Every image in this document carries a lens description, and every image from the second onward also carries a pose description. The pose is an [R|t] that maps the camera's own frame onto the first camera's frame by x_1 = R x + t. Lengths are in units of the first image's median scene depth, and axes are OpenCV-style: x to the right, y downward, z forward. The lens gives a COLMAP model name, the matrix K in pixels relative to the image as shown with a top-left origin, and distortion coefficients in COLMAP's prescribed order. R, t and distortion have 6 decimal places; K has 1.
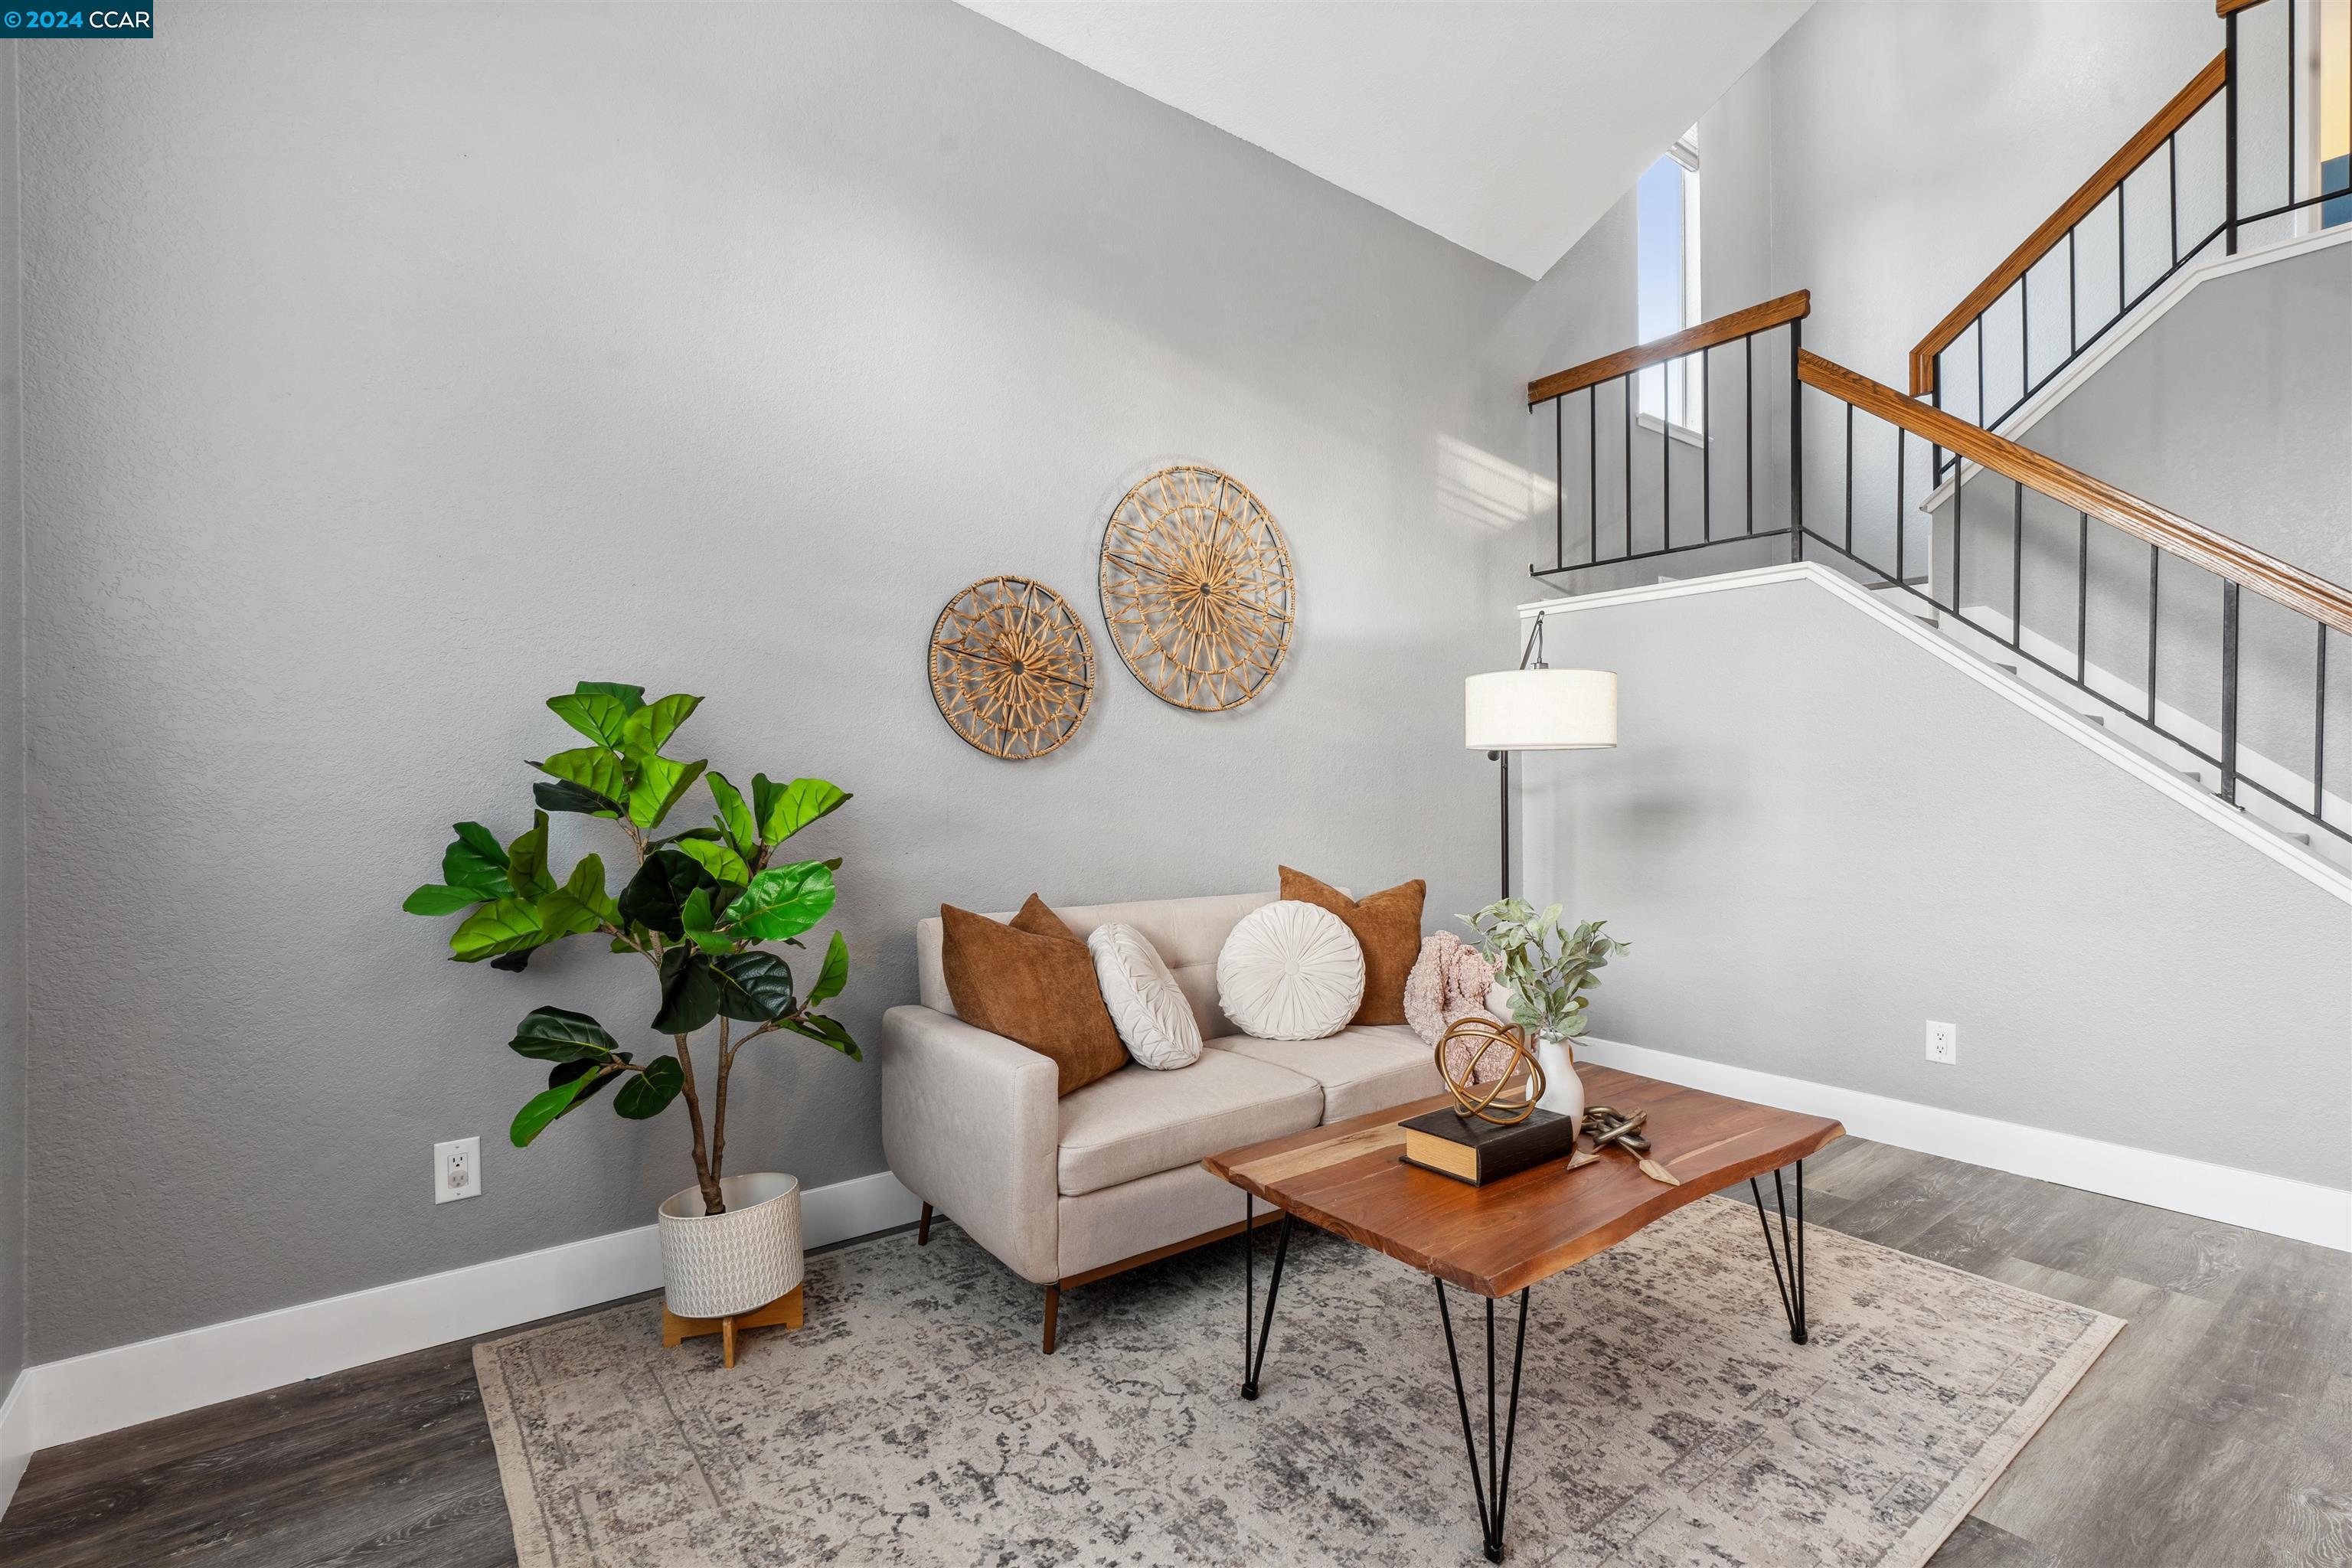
lens RADIAL K [[1073.6, 0, 1180.9], [0, 1073.6, 790.1], [0, 0, 1]] dist [-0.002668, -0.000041]
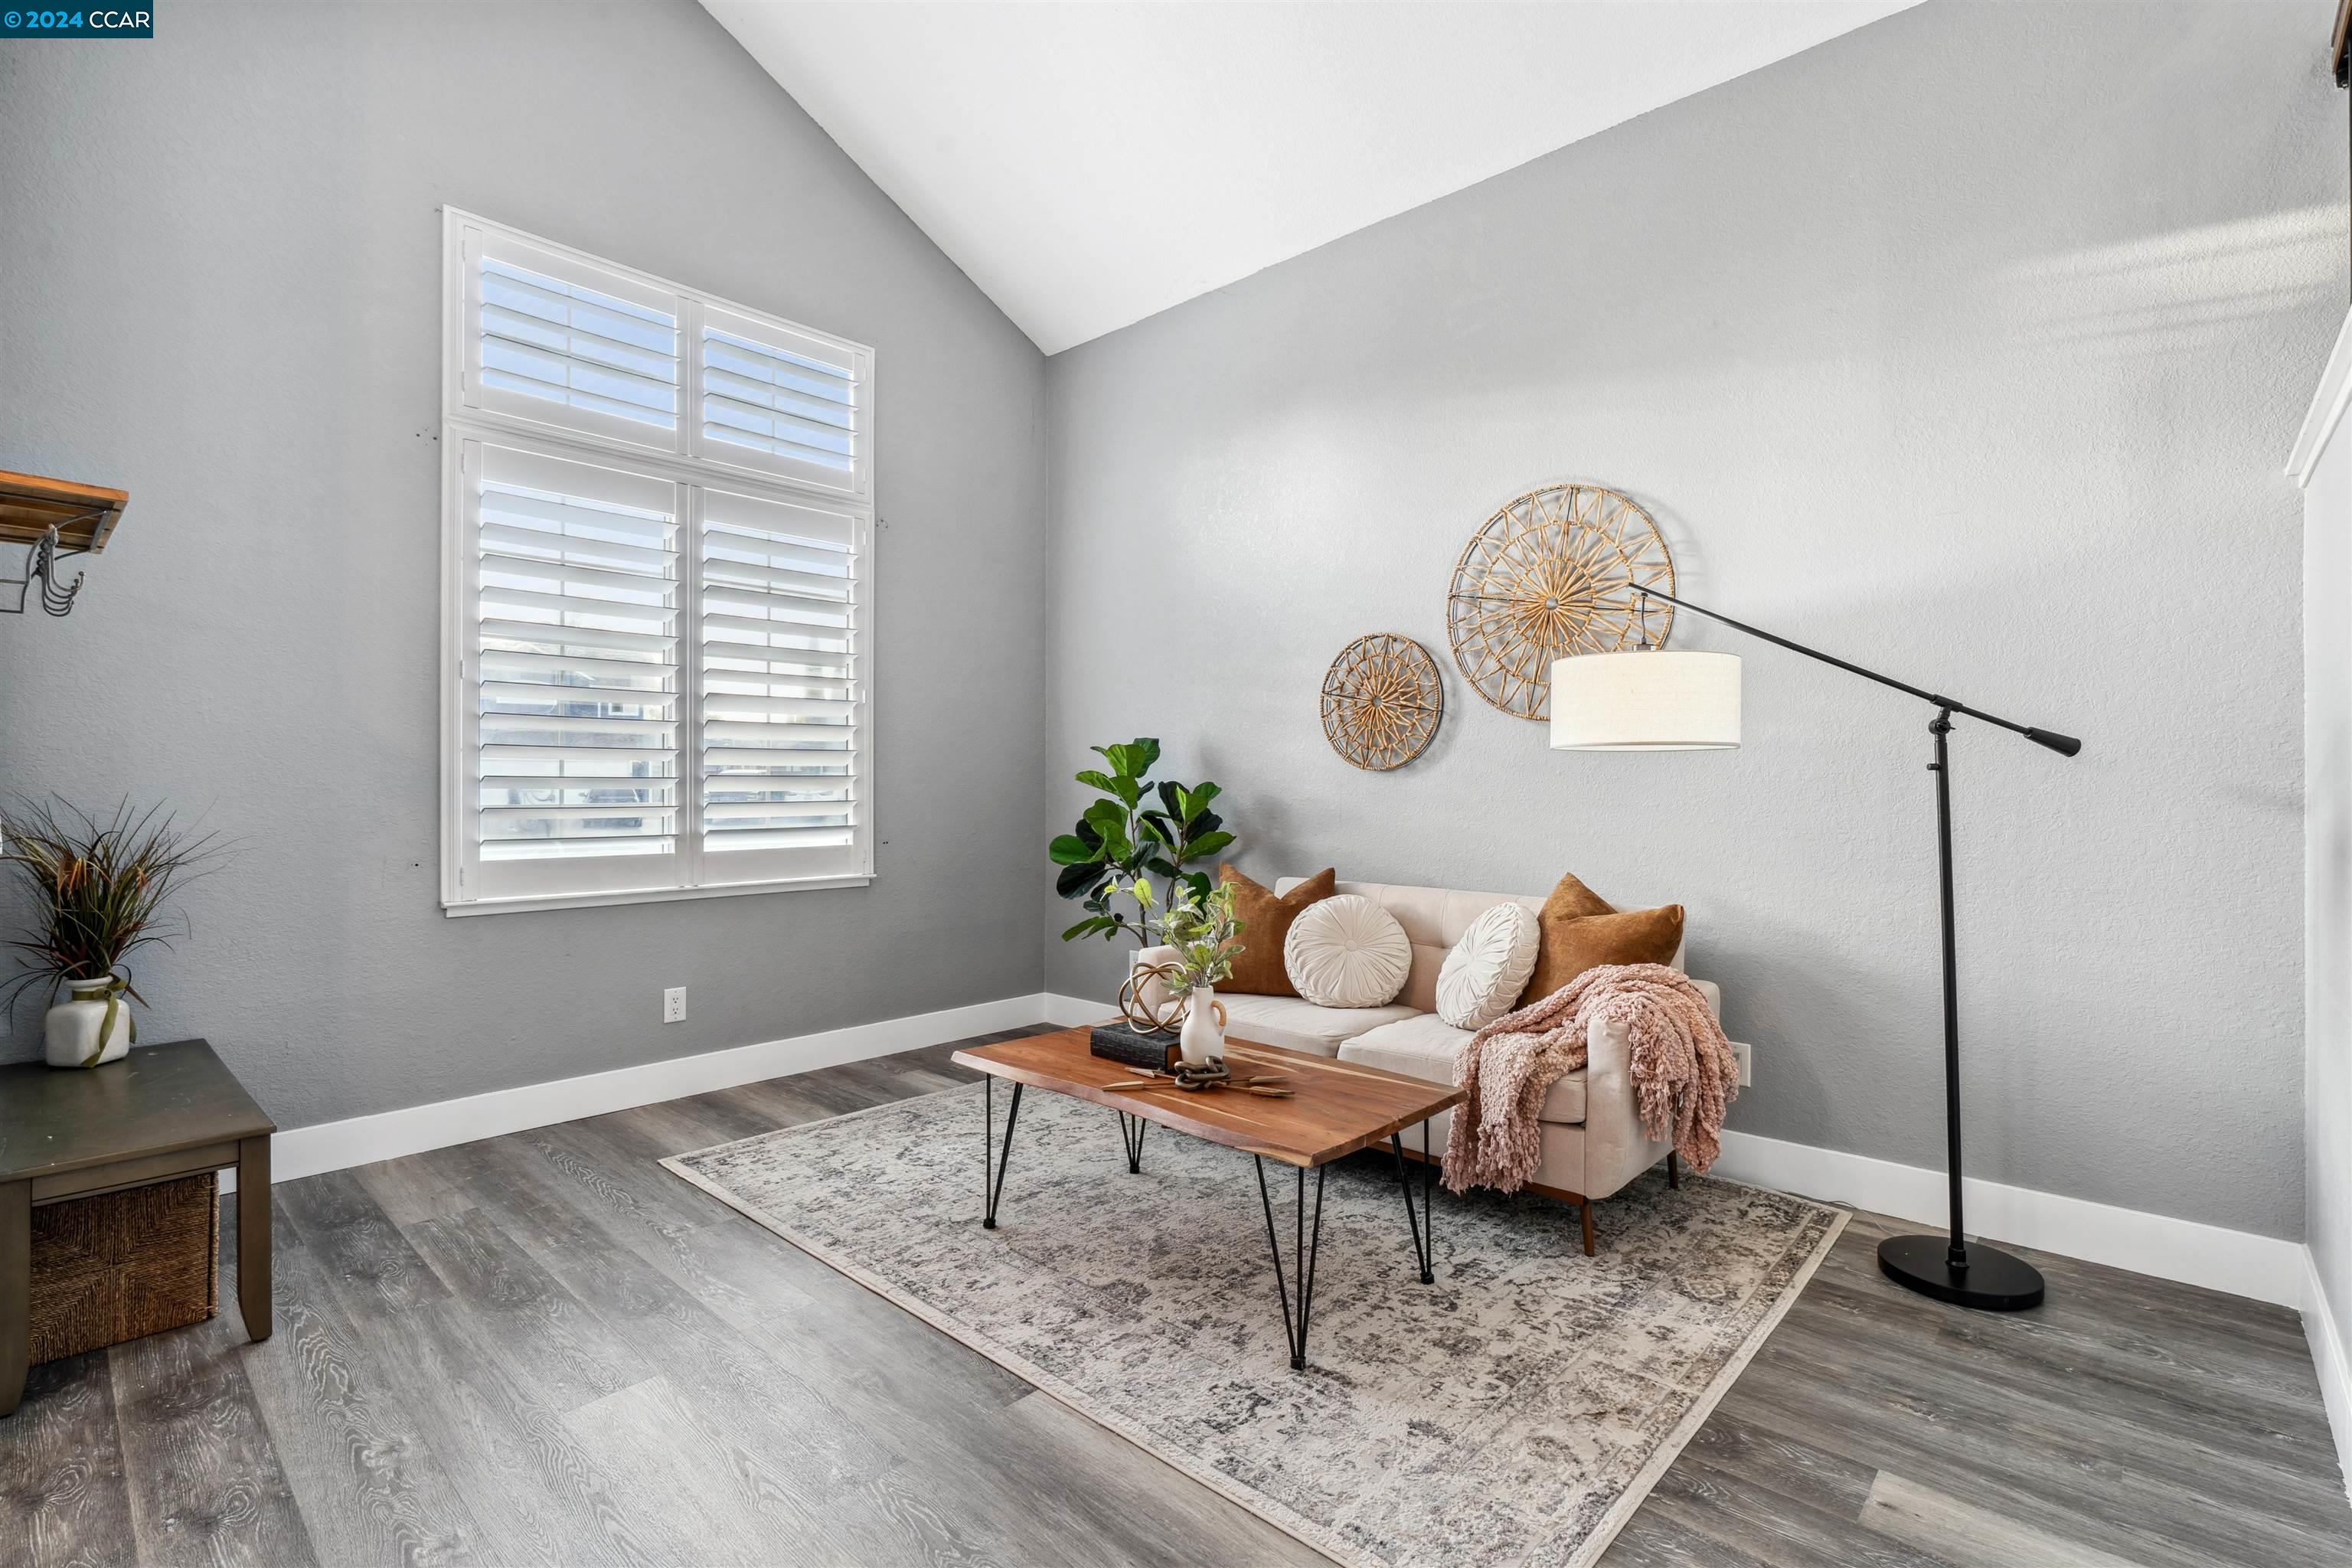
lens RADIAL K [[1070.5, 0, 1202.1], [0, 1070.5, 792.5], [0, 0, 1]] dist [-0.004319, -0.000167]
pose [[0.187546, 0.008813, -0.982216, 1.319489], [-0.010221, 0.999923, 0.007020, -0.010471], [0.982203, 0.008723, 0.187622, 0.637422]]
